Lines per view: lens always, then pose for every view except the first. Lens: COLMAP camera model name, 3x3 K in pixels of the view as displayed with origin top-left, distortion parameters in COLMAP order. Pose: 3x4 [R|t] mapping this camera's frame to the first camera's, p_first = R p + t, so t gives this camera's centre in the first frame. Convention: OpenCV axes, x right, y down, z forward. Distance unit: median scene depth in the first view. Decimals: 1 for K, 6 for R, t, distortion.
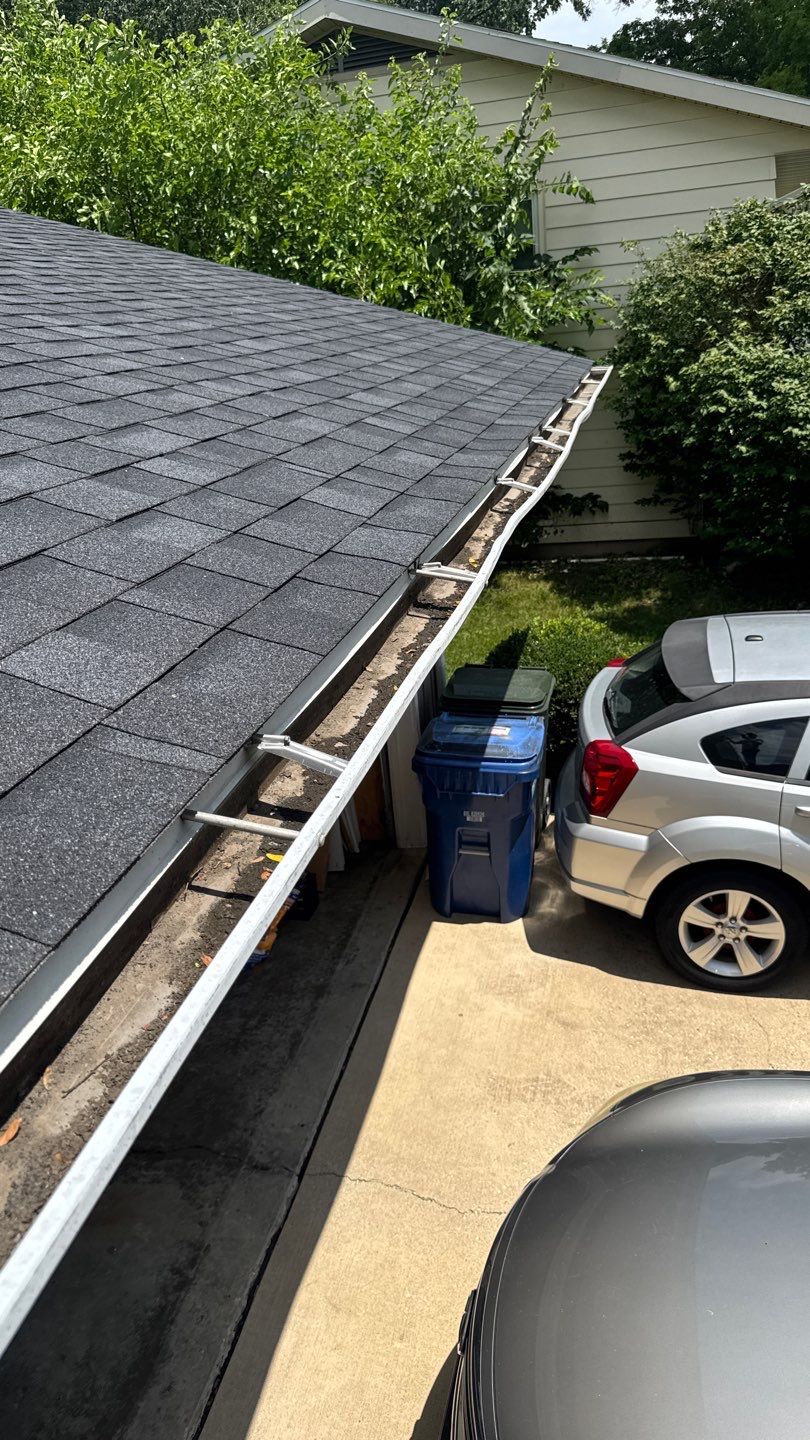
lens RADIAL K [[1016.6, 0, 394.5], [0, 1016.6, 714.0], [0, 0, 1]] dist [0.080659, -0.116073]
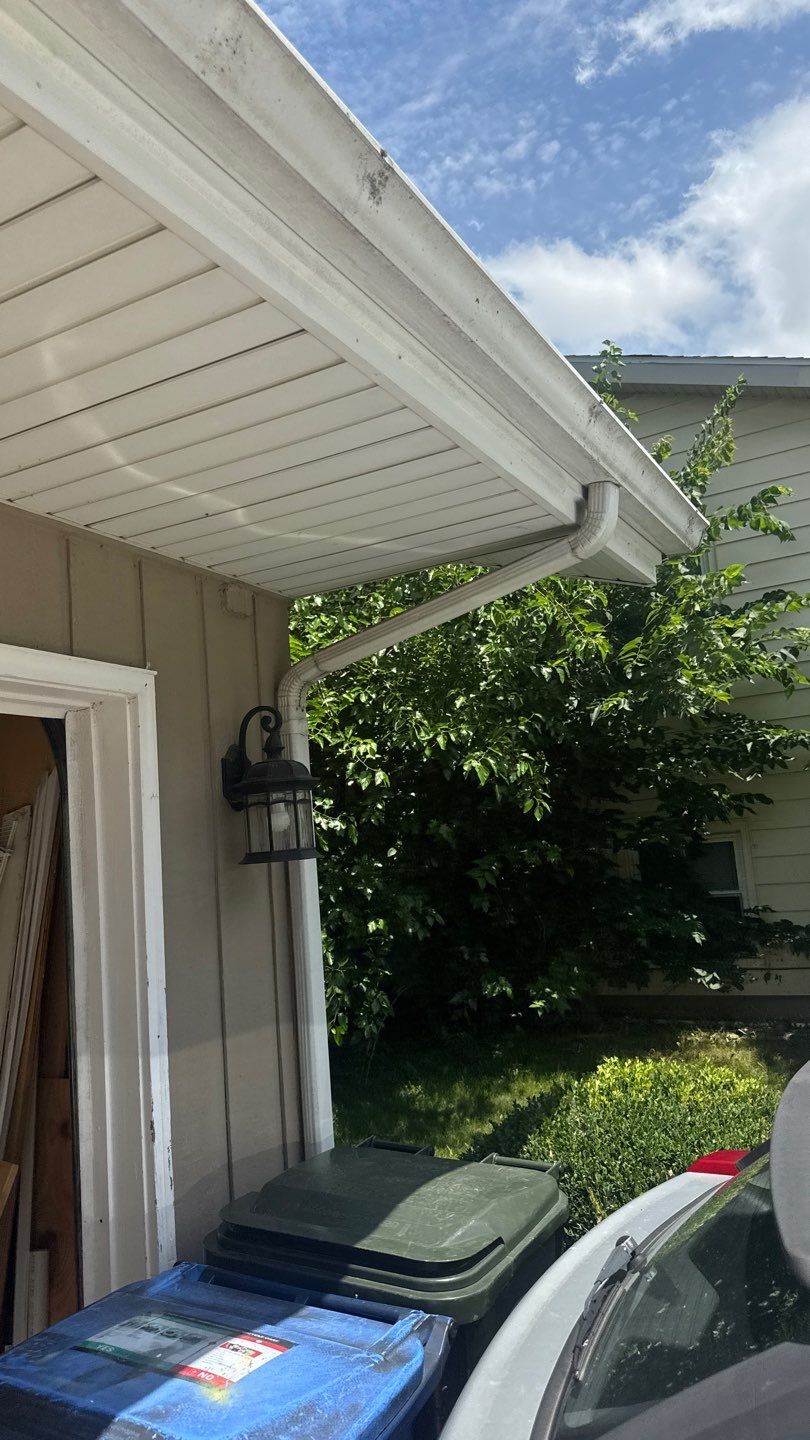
lens RADIAL K [[1016.6, 0, 394.5], [0, 1016.6, 714.0], [0, 0, 1]] dist [0.080659, -0.116073]
pose [[0.965560, -0.013824, -0.259813, 0.205410], [-0.107841, 0.887505, -0.448001, -0.018108], [0.236778, 0.460590, 0.855449, 0.630918]]
